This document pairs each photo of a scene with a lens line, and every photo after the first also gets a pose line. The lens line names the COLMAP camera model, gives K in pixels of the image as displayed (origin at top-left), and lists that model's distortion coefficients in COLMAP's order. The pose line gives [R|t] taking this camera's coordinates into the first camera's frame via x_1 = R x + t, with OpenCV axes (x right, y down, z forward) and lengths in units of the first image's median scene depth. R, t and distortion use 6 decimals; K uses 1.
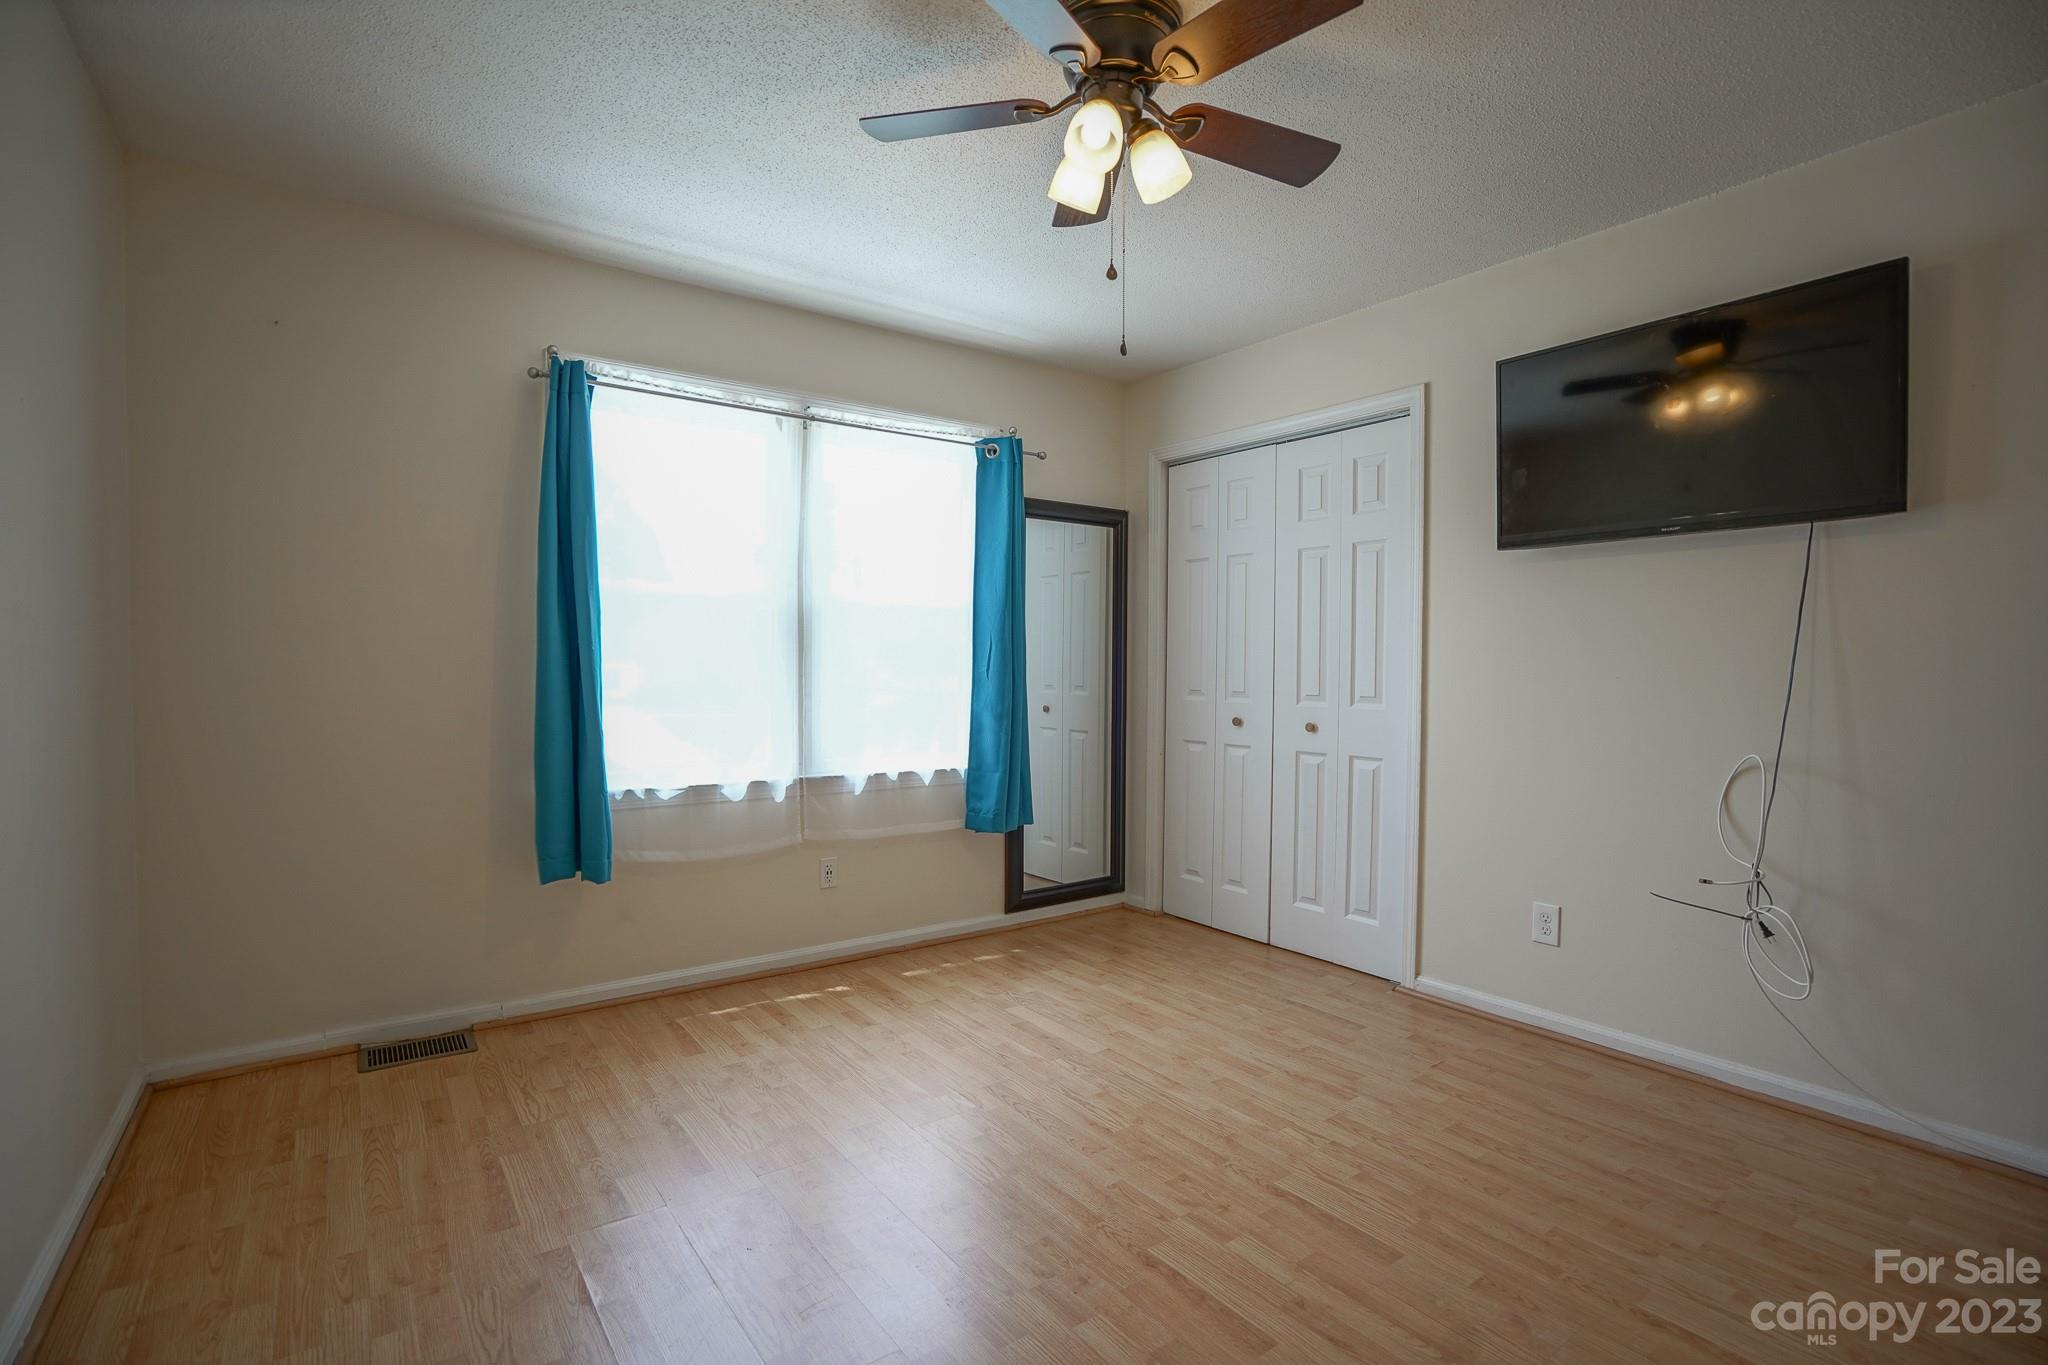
lens RADIAL K [[935.0, 0, 1027.9], [0, 935.0, 684.8], [0, 0, 1]] dist [-0.043770, 0.009428]
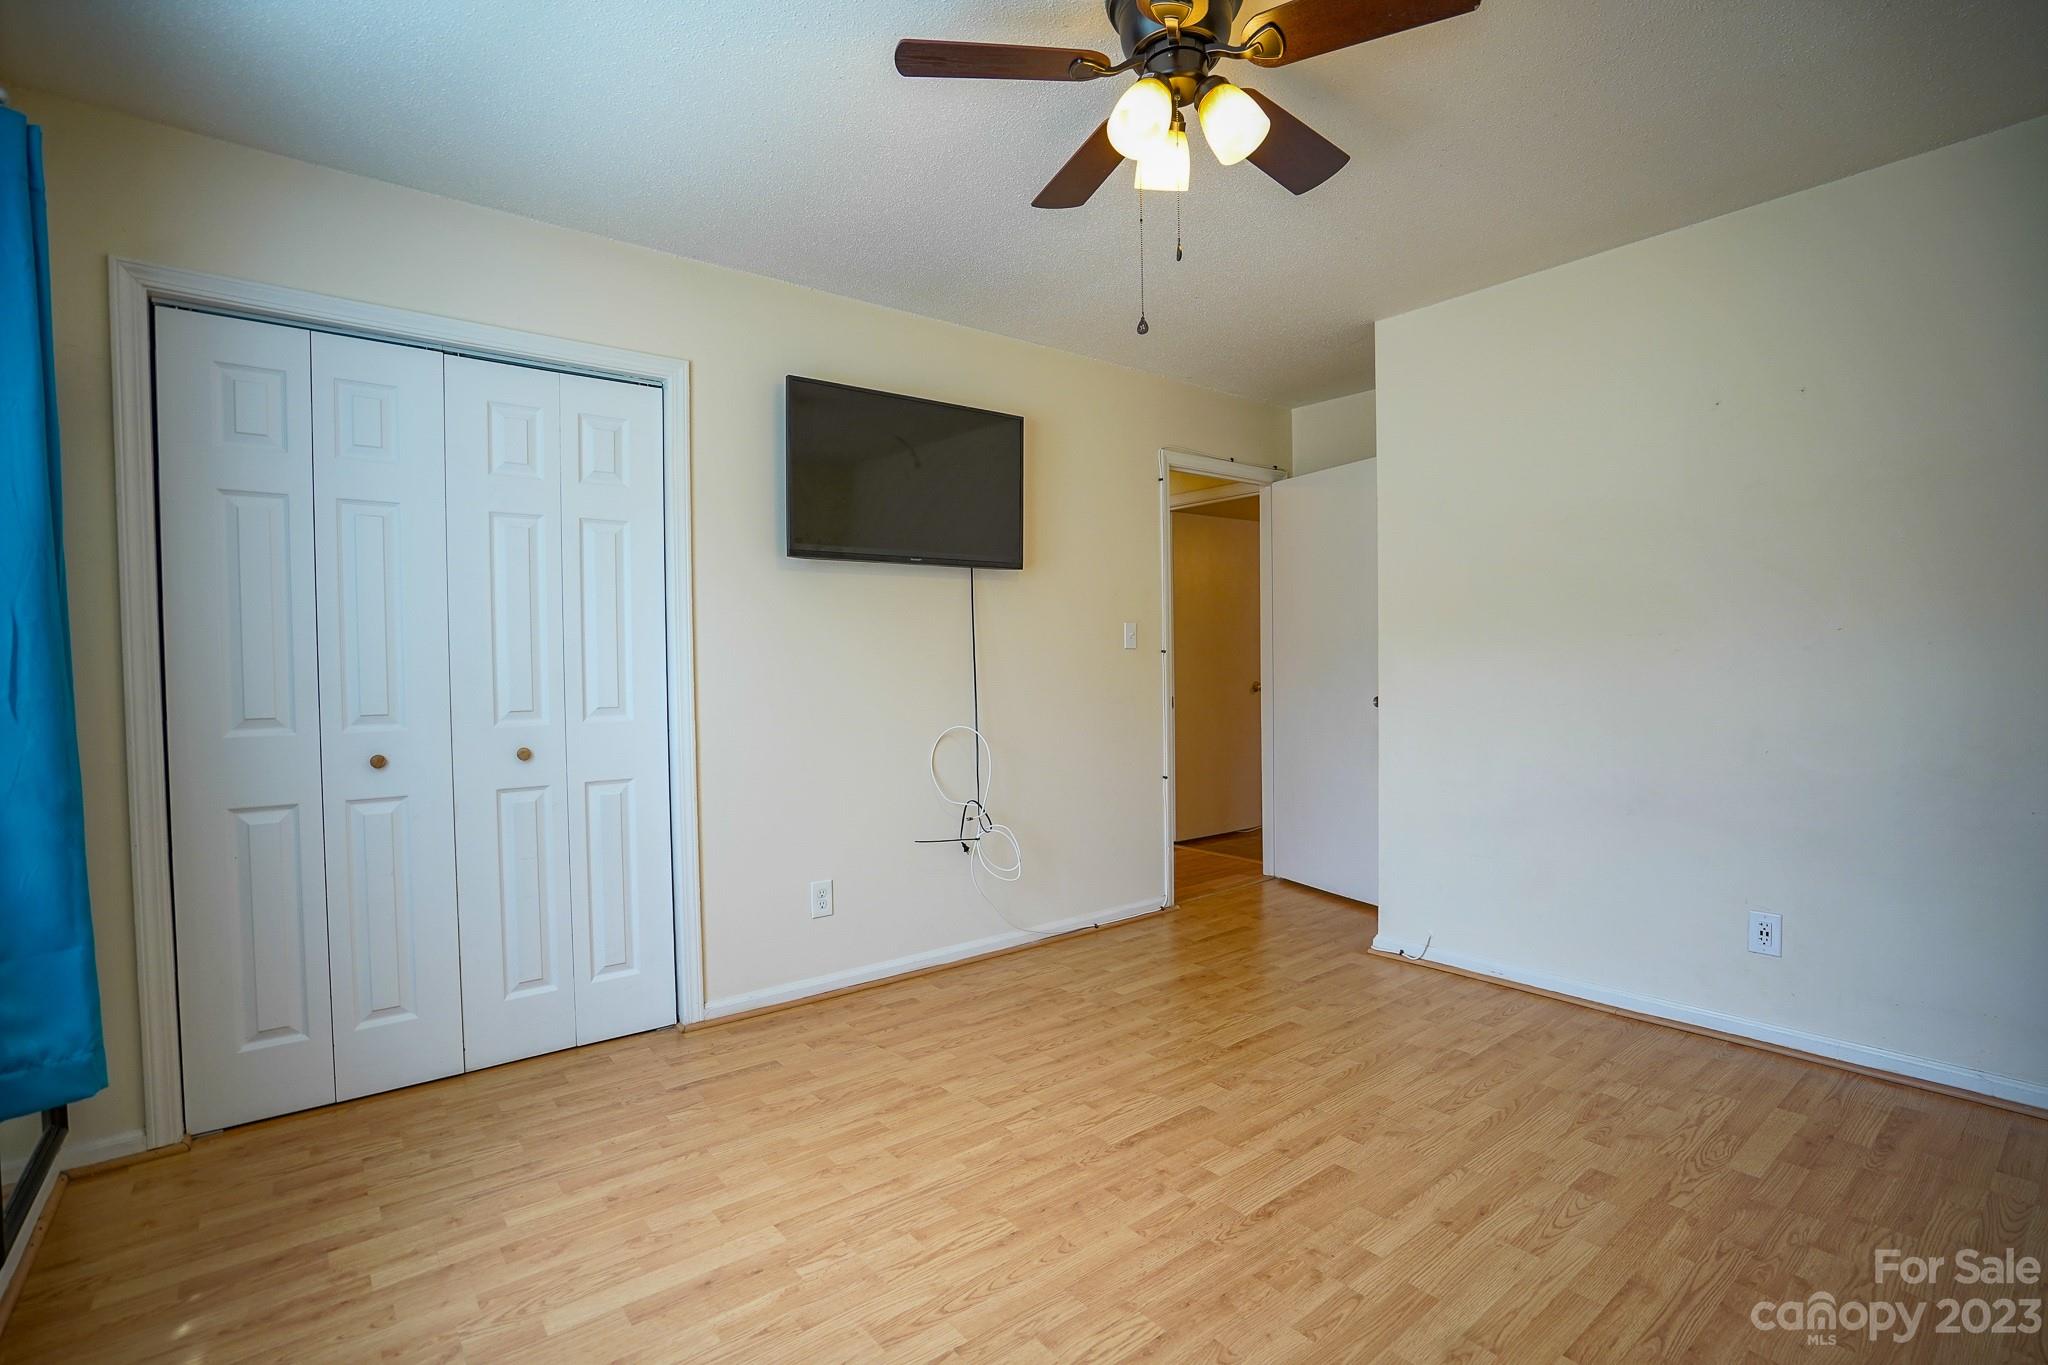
lens RADIAL K [[935.0, 0, 1039.0], [0, 935.0, 675.0], [0, 0, 1]] dist [-0.043770, 0.009428]
pose [[-0.025883, -0.023860, 0.999380, -0.552982], [0.028917, 0.999279, 0.024606, -0.029541], [-0.999247, 0.029536, -0.025174, 0.748003]]
